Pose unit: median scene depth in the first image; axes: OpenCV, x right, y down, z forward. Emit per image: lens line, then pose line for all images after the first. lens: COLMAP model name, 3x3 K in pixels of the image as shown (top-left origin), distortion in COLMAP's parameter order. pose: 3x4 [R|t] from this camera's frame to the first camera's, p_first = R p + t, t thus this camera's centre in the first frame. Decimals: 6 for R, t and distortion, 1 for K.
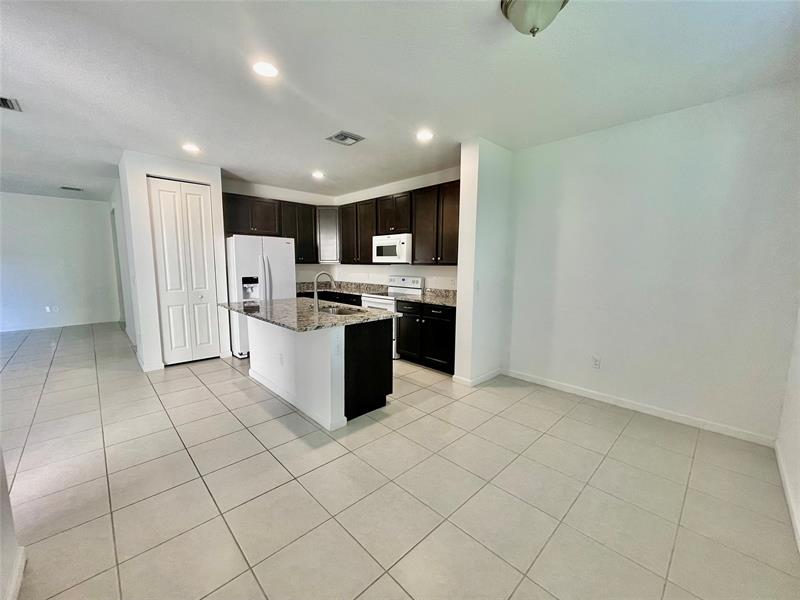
lens RADIAL K [[321.8, 0, 397.6], [0, 321.8, 300.9], [0, 0, 1]] dist [-0.001921, -0.000653]
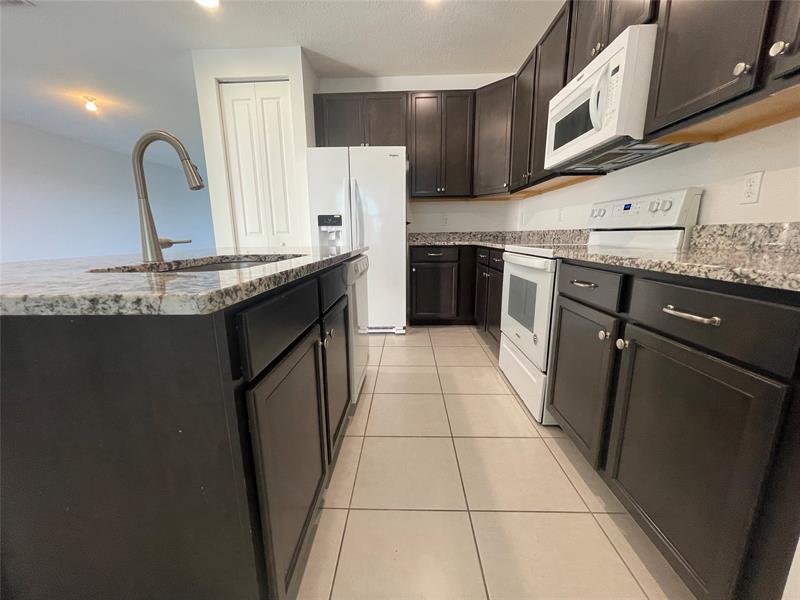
lens RADIAL K [[321.8, 0, 396.5], [0, 321.8, 301.6], [0, 0, 1]] dist [-0.001921, -0.000653]
pose [[0.691716, 0.130864, -0.710214, 0.112599], [-0.067542, 0.990857, 0.116792, 0.012907], [0.719004, -0.032818, 0.694231, 0.614002]]
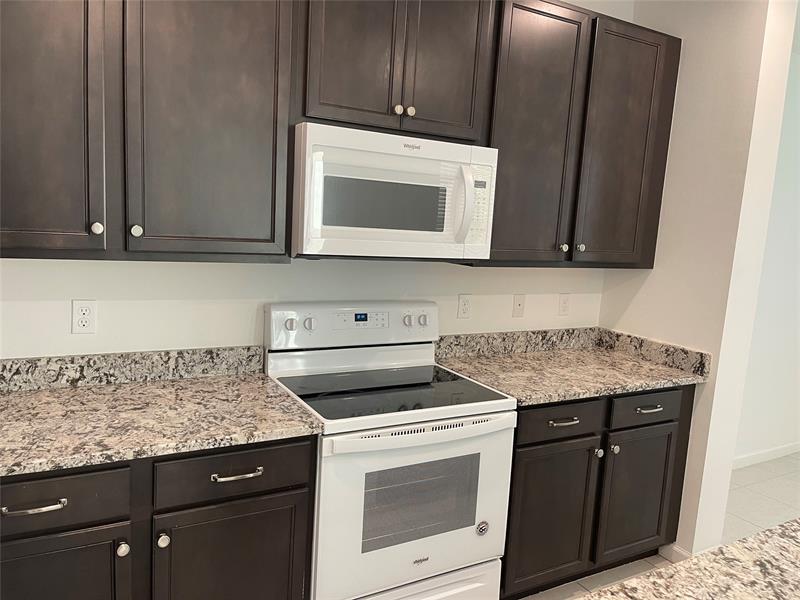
lens RADIAL K [[596.2, 0, 401.1], [0, 596.2, 299.4], [0, 0, 1]] dist [0.004362, -0.000135]
pose [[0.260484, -0.121577, 0.957793, -0.450488], [0.055222, 0.992292, 0.110938, -0.138829], [-0.963898, 0.023994, 0.265190, 0.902108]]
